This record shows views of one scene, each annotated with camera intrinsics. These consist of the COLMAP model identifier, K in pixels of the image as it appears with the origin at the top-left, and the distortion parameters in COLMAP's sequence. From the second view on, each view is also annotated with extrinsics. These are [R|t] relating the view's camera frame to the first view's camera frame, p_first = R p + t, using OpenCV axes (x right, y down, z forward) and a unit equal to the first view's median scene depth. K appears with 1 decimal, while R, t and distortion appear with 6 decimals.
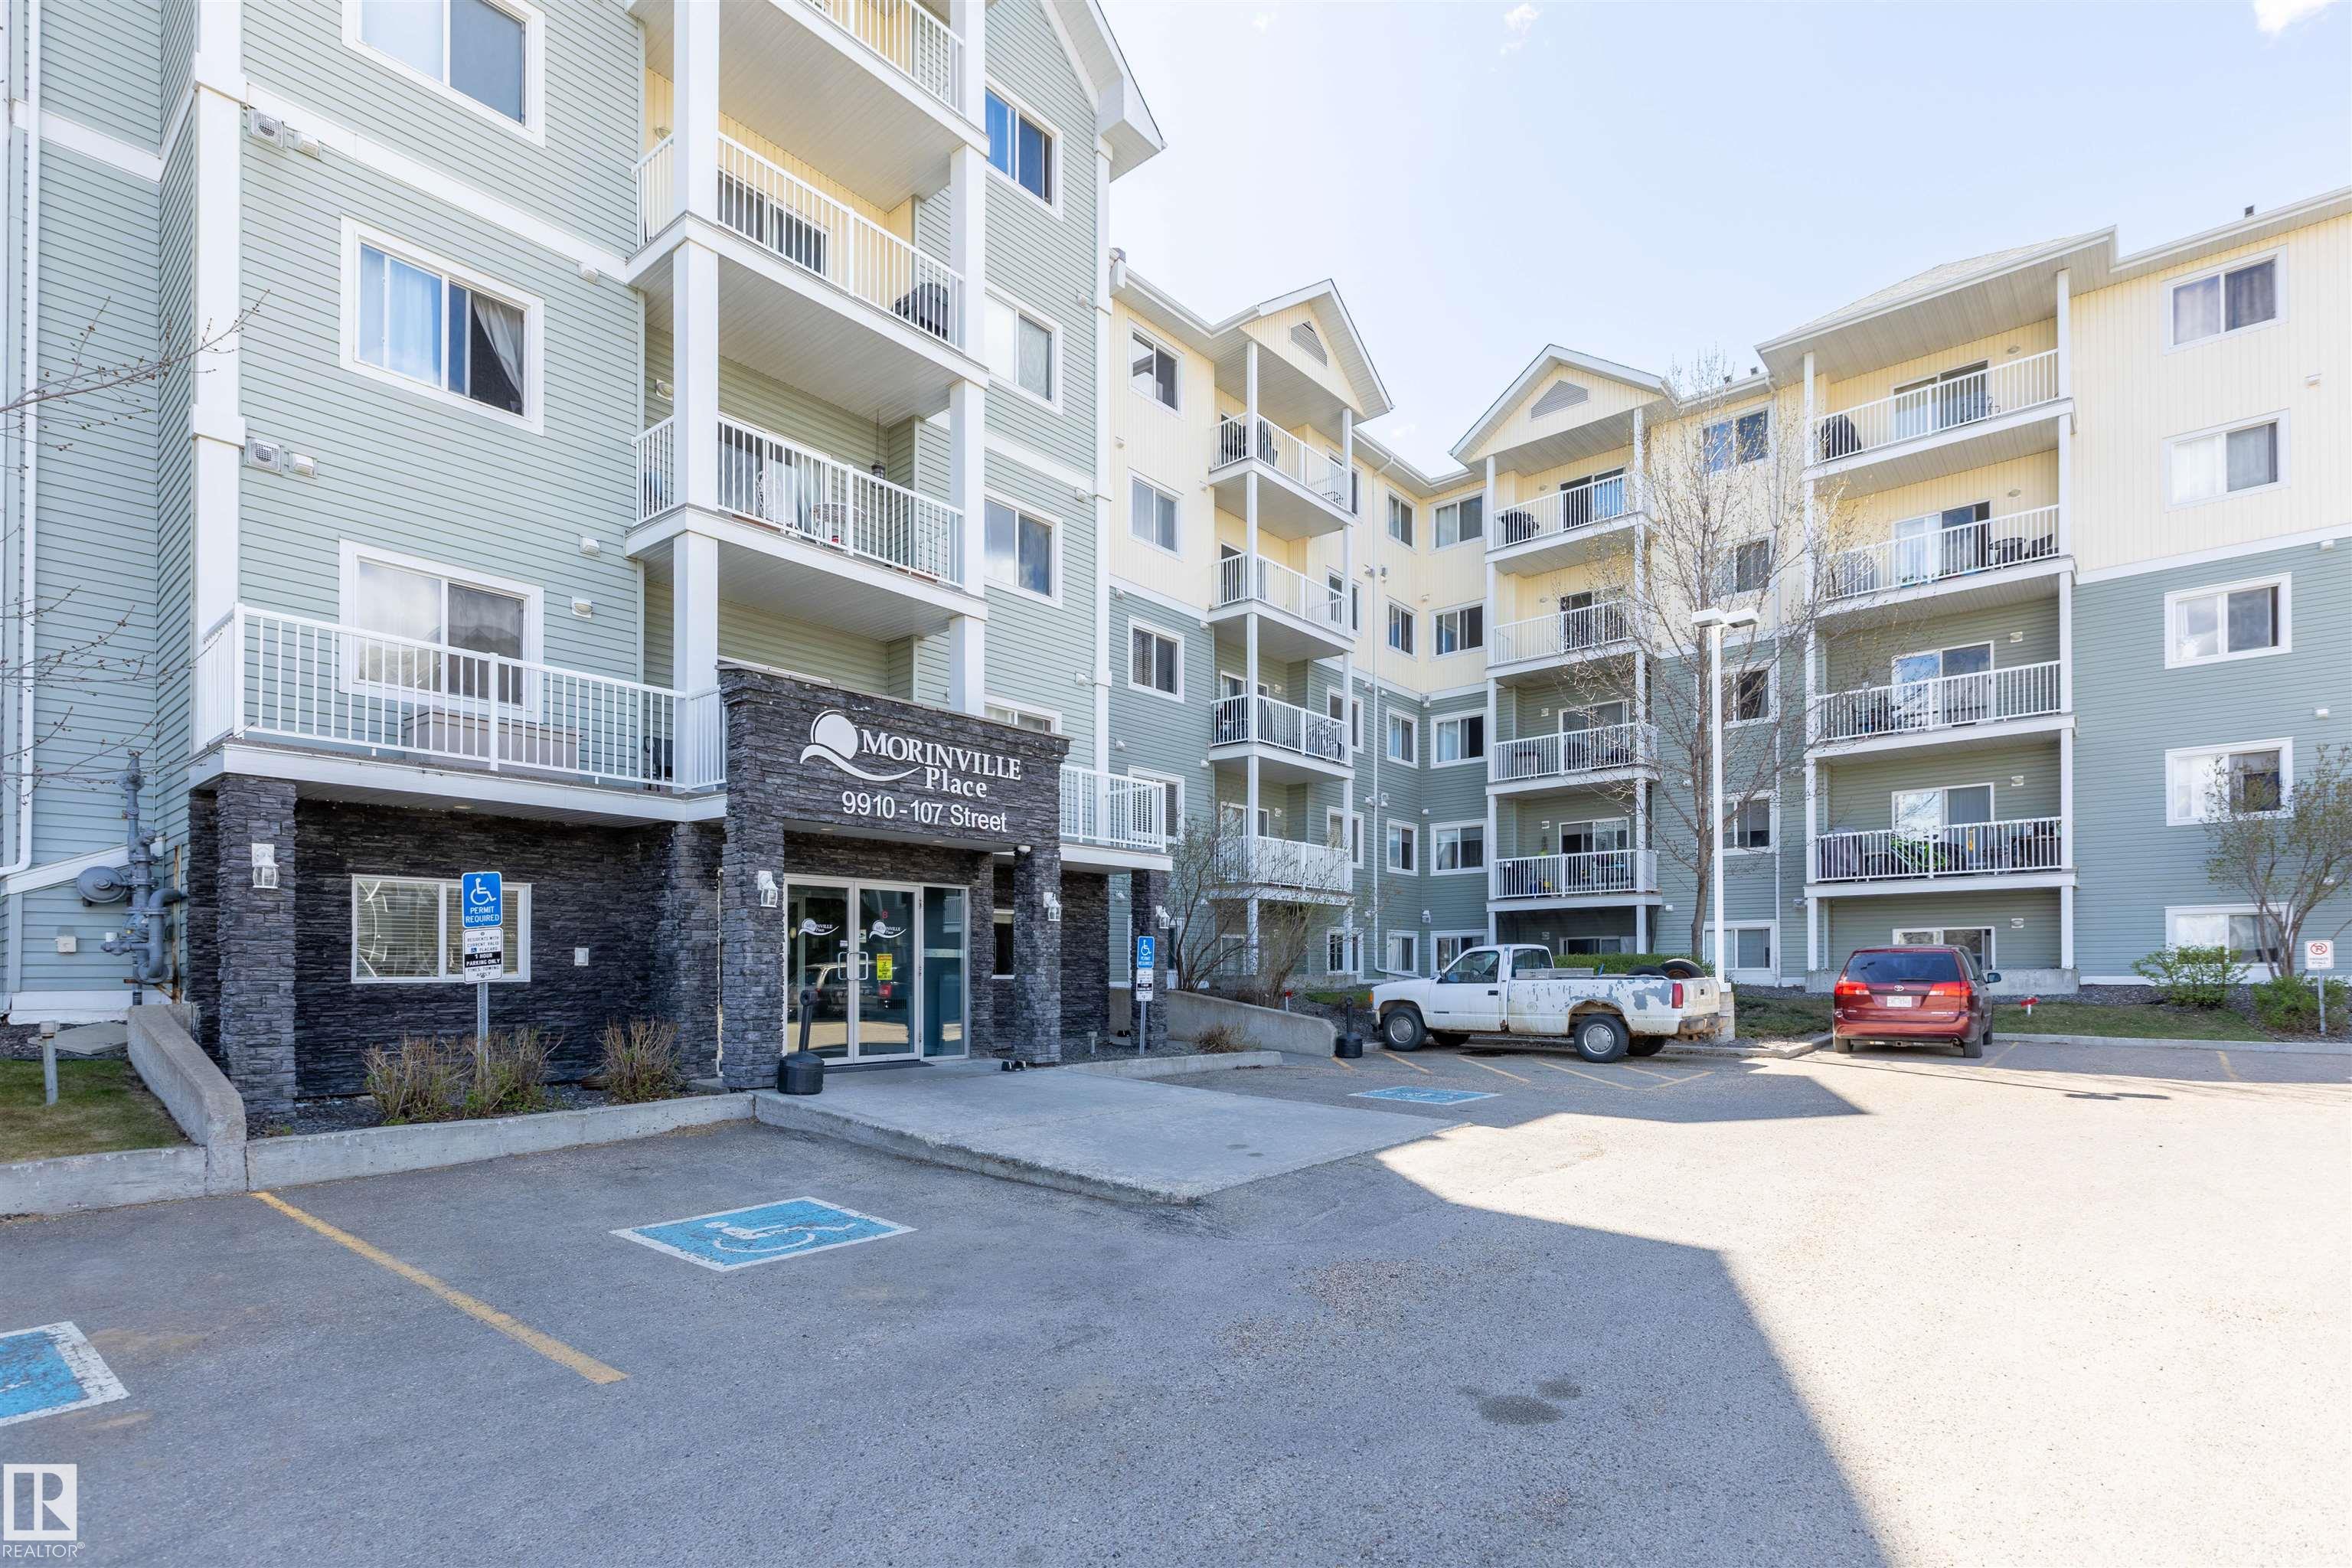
lens RADIAL K [[1142.8, 0, 1175.6], [0, 1142.8, 970.3], [0, 0, 1]] dist [-0.000458, 0.000366]
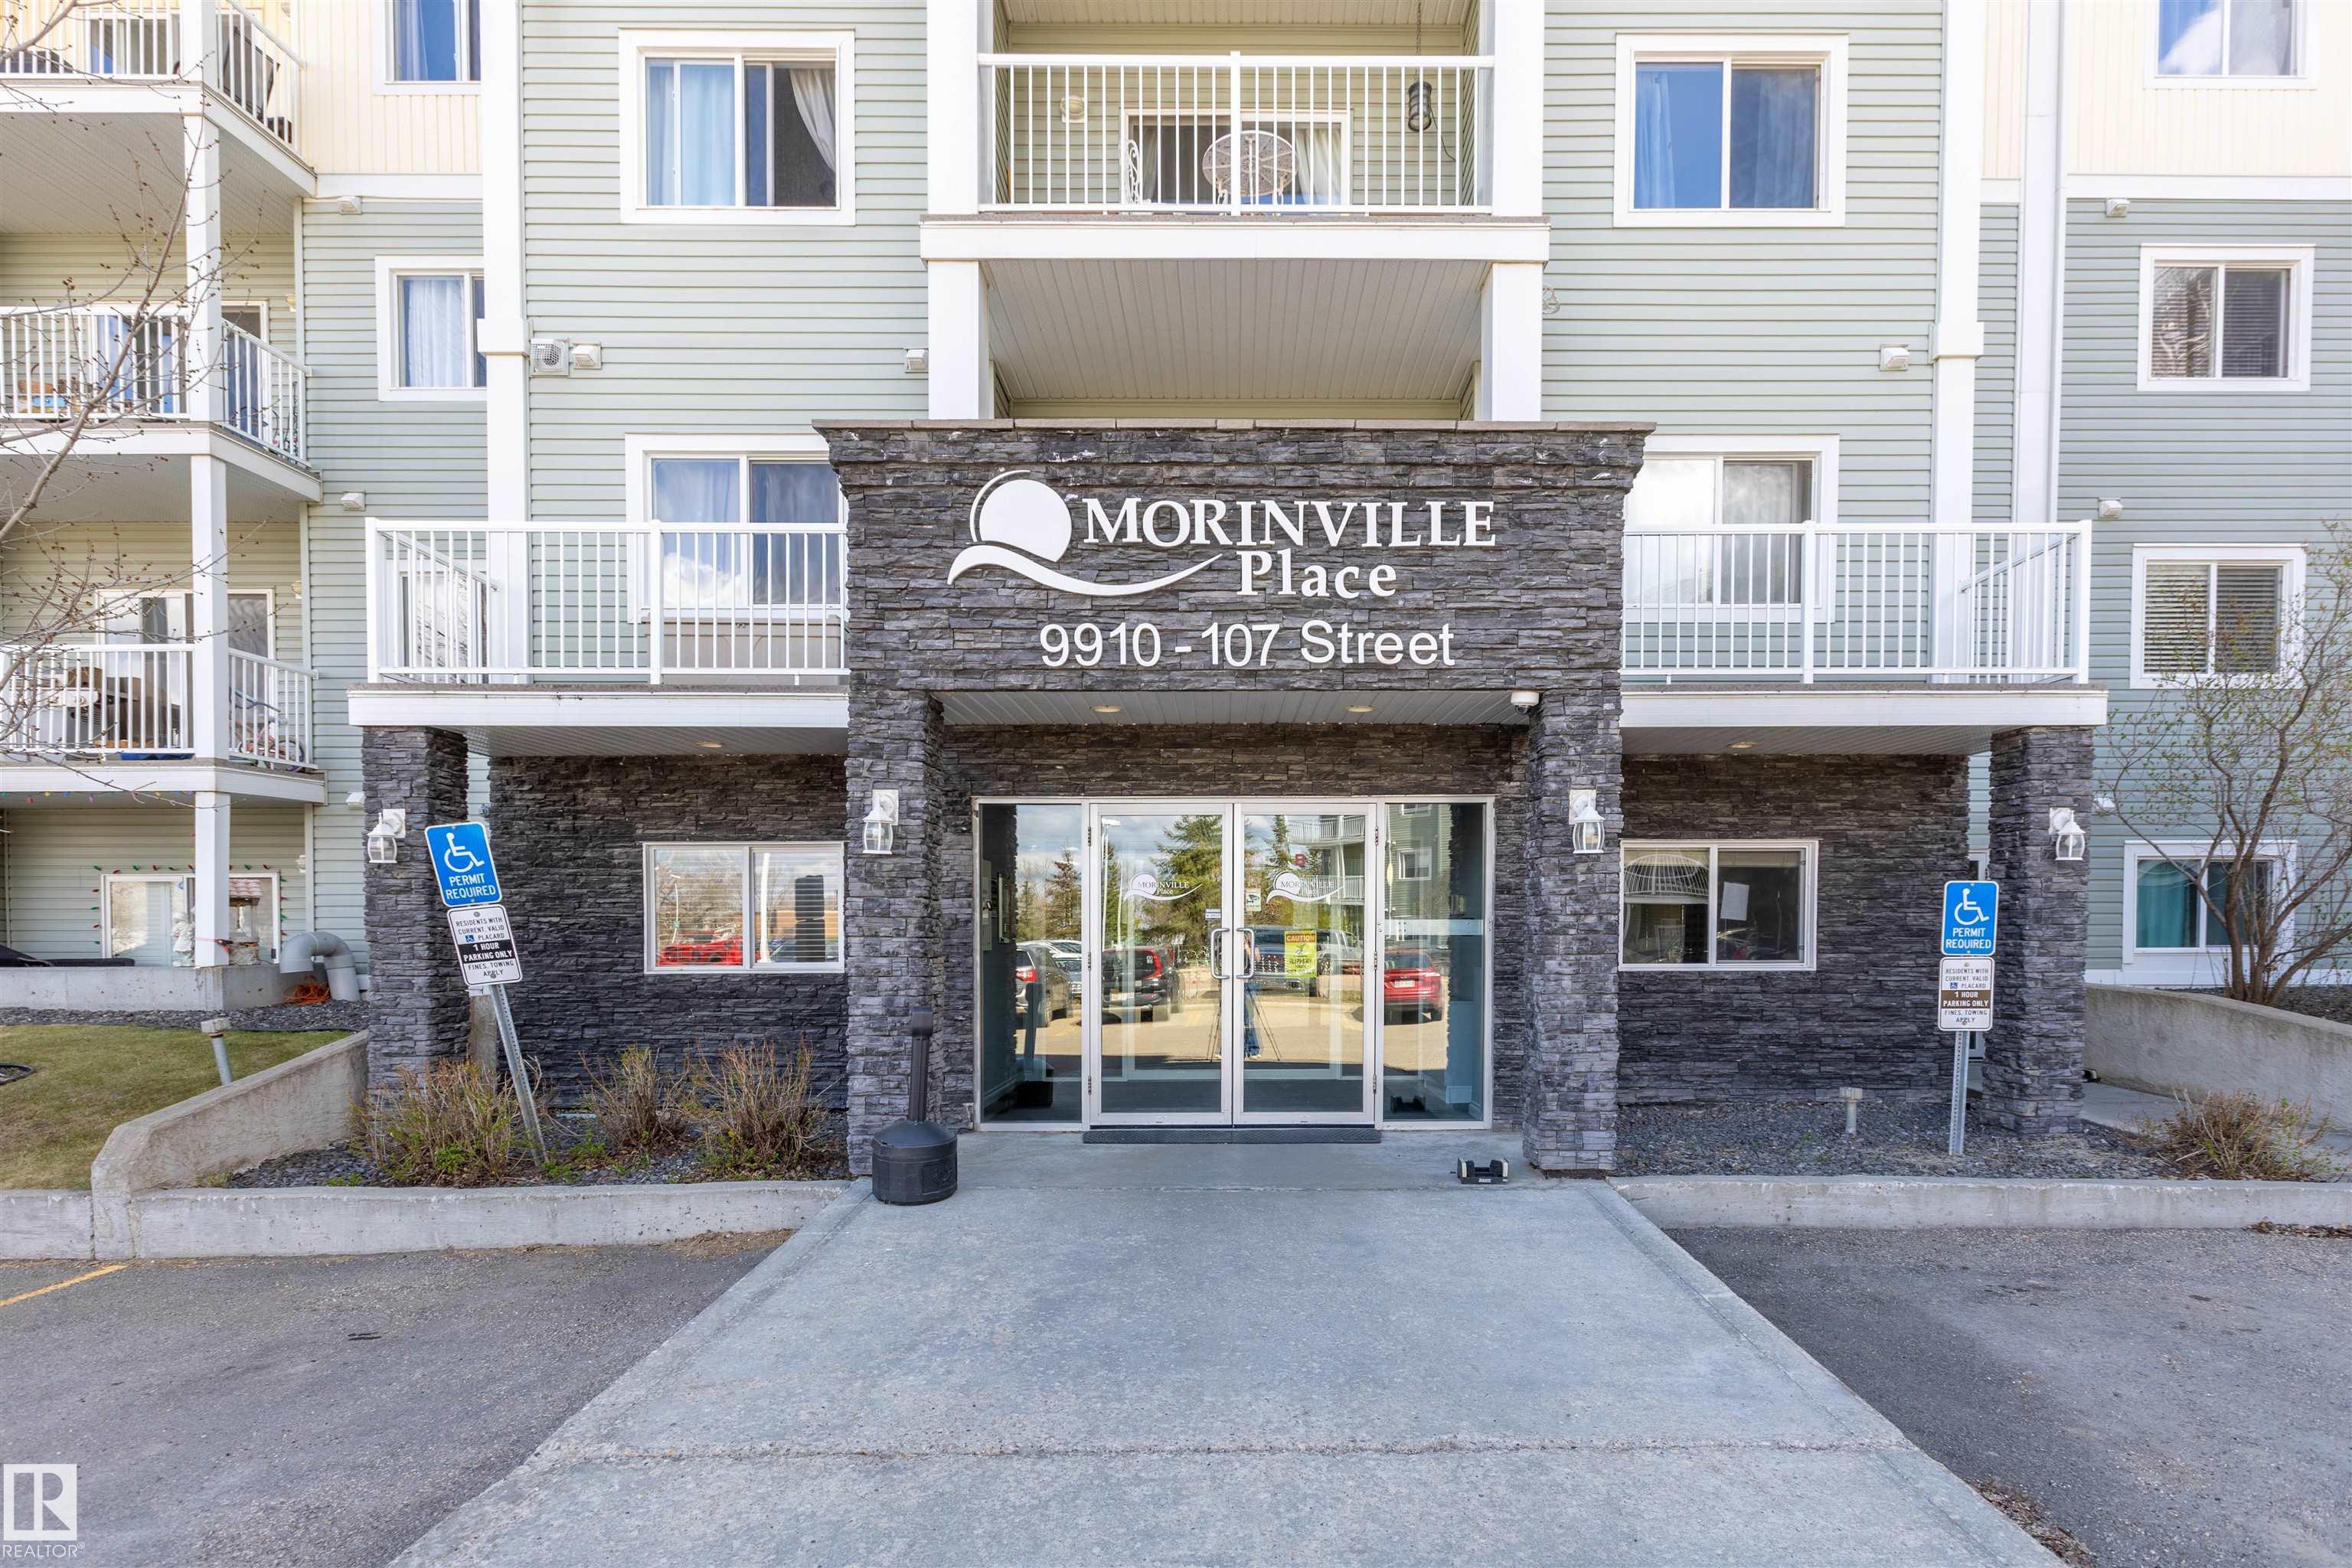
lens RADIAL K [[1142.8, 0, 1175.6], [0, 1142.8, 970.3], [0, 0, 1]] dist [-0.000458, 0.000366]
pose [[0.649483, 0.021504, -0.760072, 0.144310], [0.003298, 0.999511, 0.031097, -0.014298], [0.760369, -0.022704, 0.649094, 0.676760]]
